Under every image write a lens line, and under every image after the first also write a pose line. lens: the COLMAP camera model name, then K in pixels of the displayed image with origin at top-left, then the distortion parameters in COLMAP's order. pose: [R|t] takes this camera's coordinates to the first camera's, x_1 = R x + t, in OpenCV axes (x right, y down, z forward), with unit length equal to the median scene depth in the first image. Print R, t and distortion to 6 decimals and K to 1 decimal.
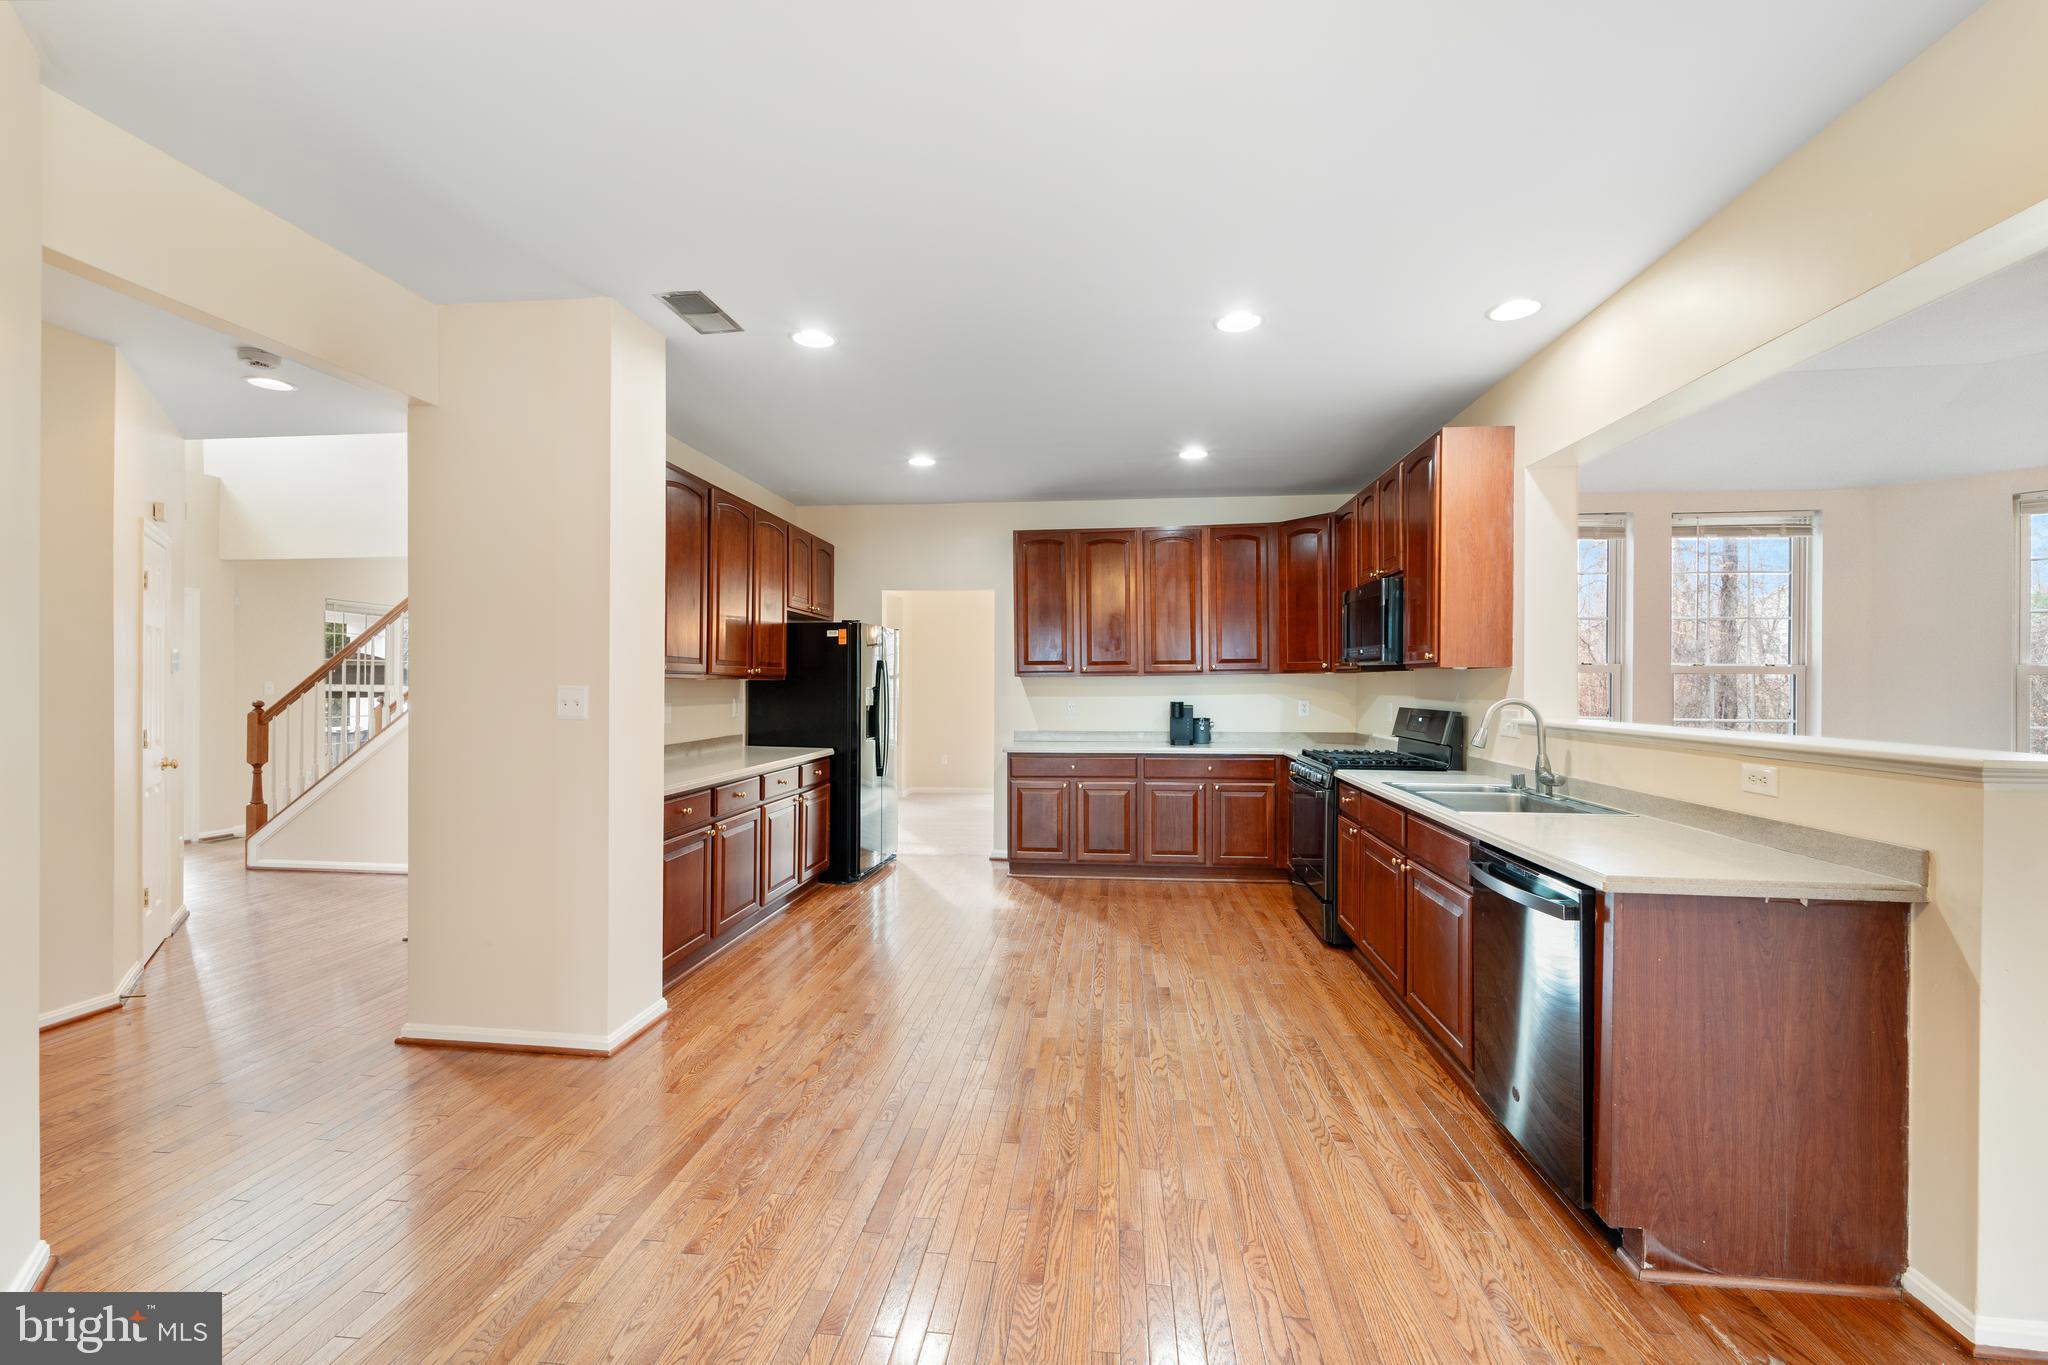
lens RADIAL K [[821.0, 0, 1024.2], [0, 821.0, 683.3], [0, 0, 1]] dist [0.005863, -0.001893]
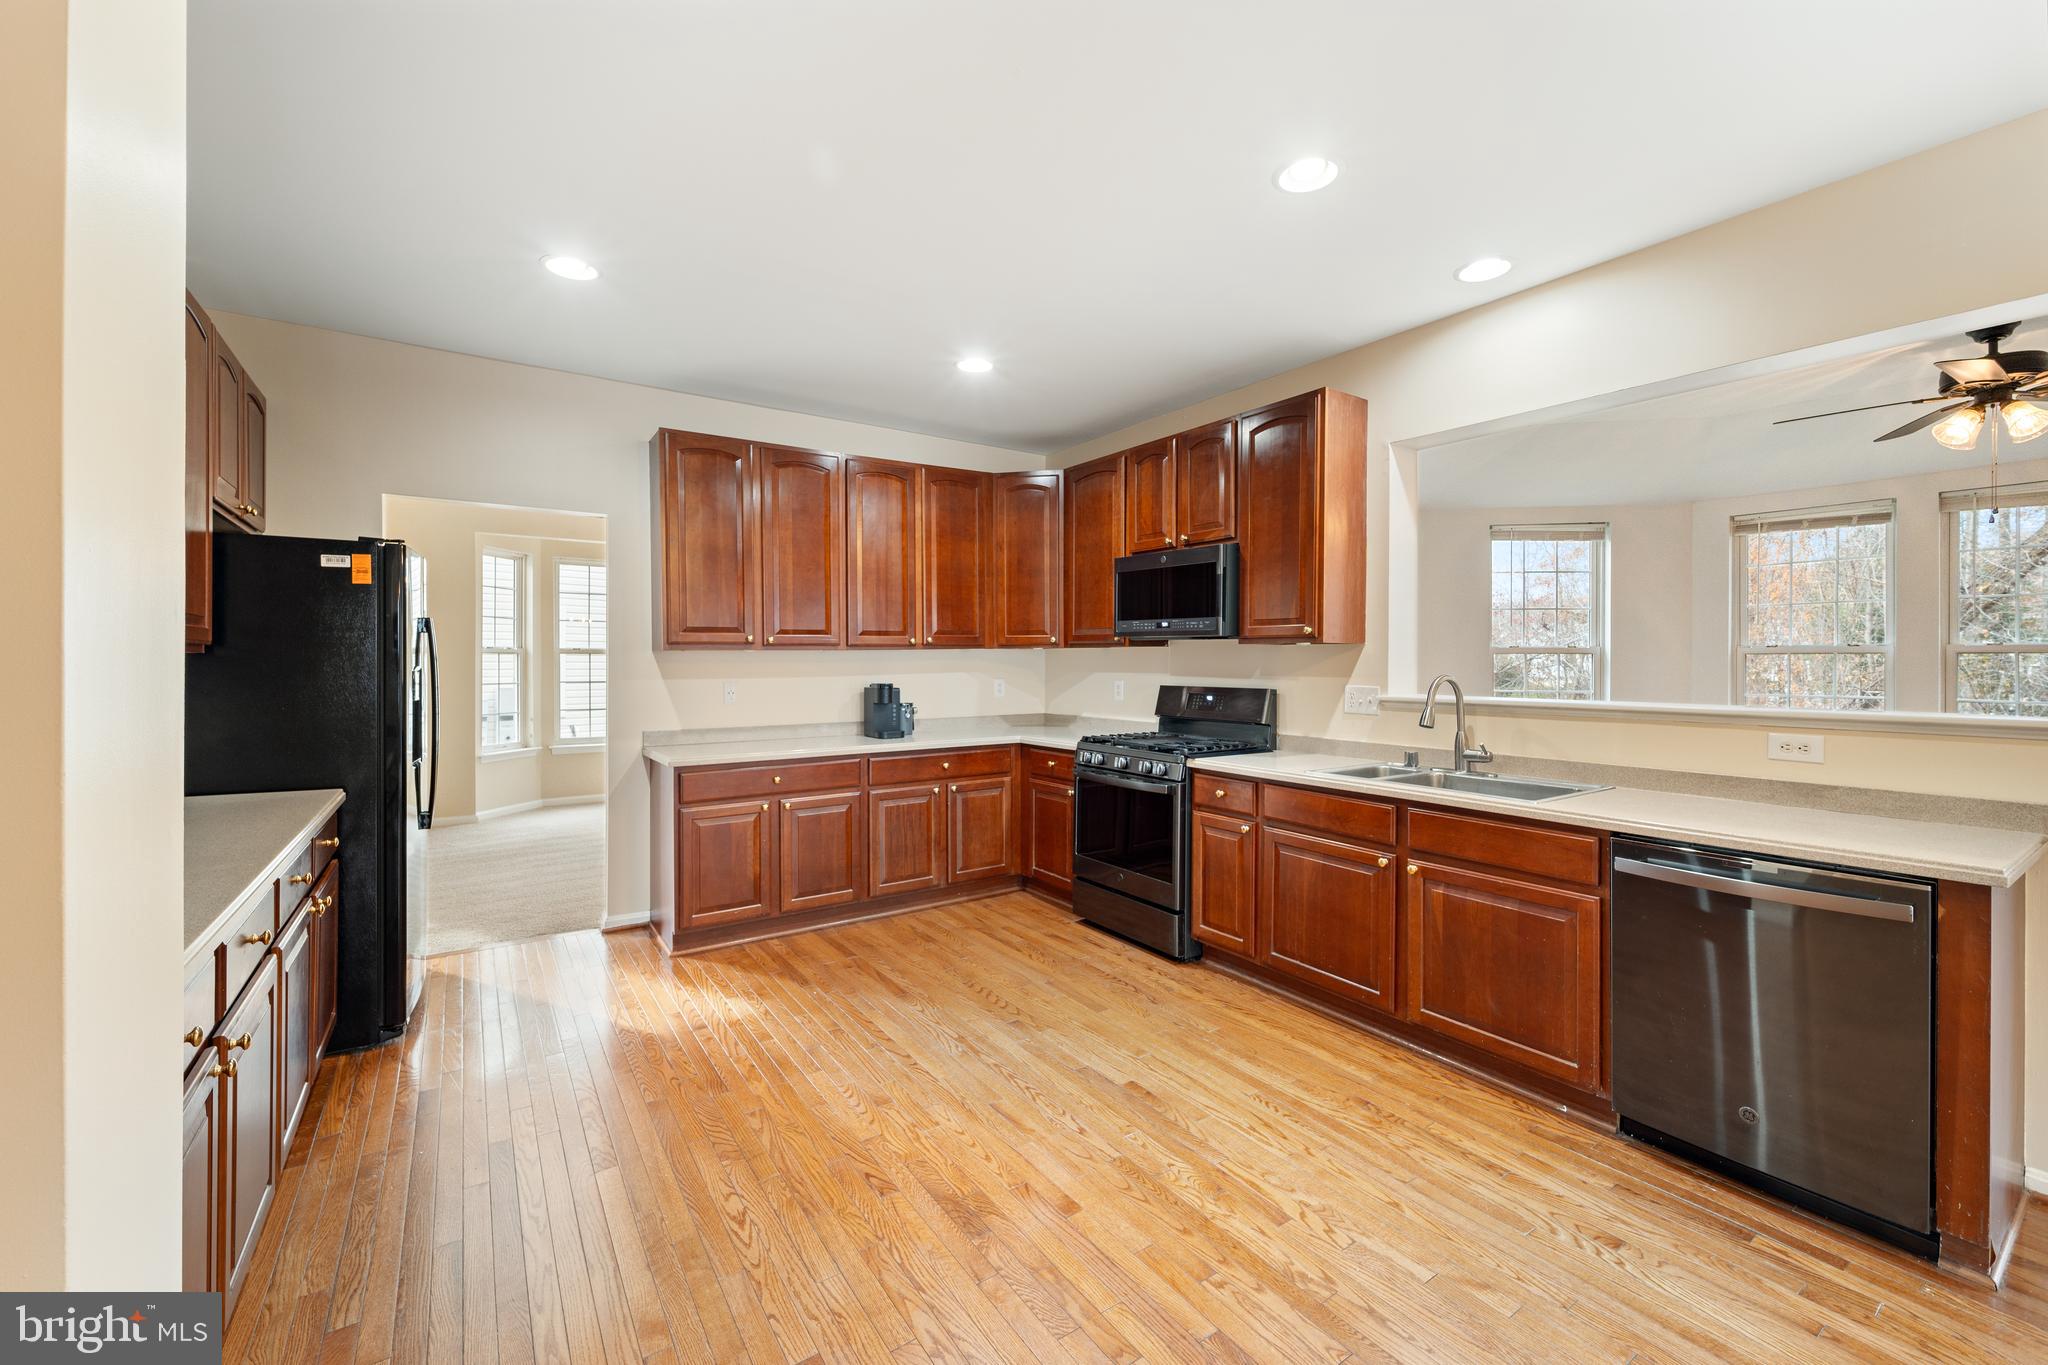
lens RADIAL K [[821.0, 0, 1021.4], [0, 821.0, 665.7], [0, 0, 1]] dist [0.005863, -0.001893]
pose [[0.759212, -0.004846, 0.650826, -0.372356], [0.000010, 0.999972, 0.007434, -0.000365], [-0.650844, -0.005638, 0.759191, 0.526292]]
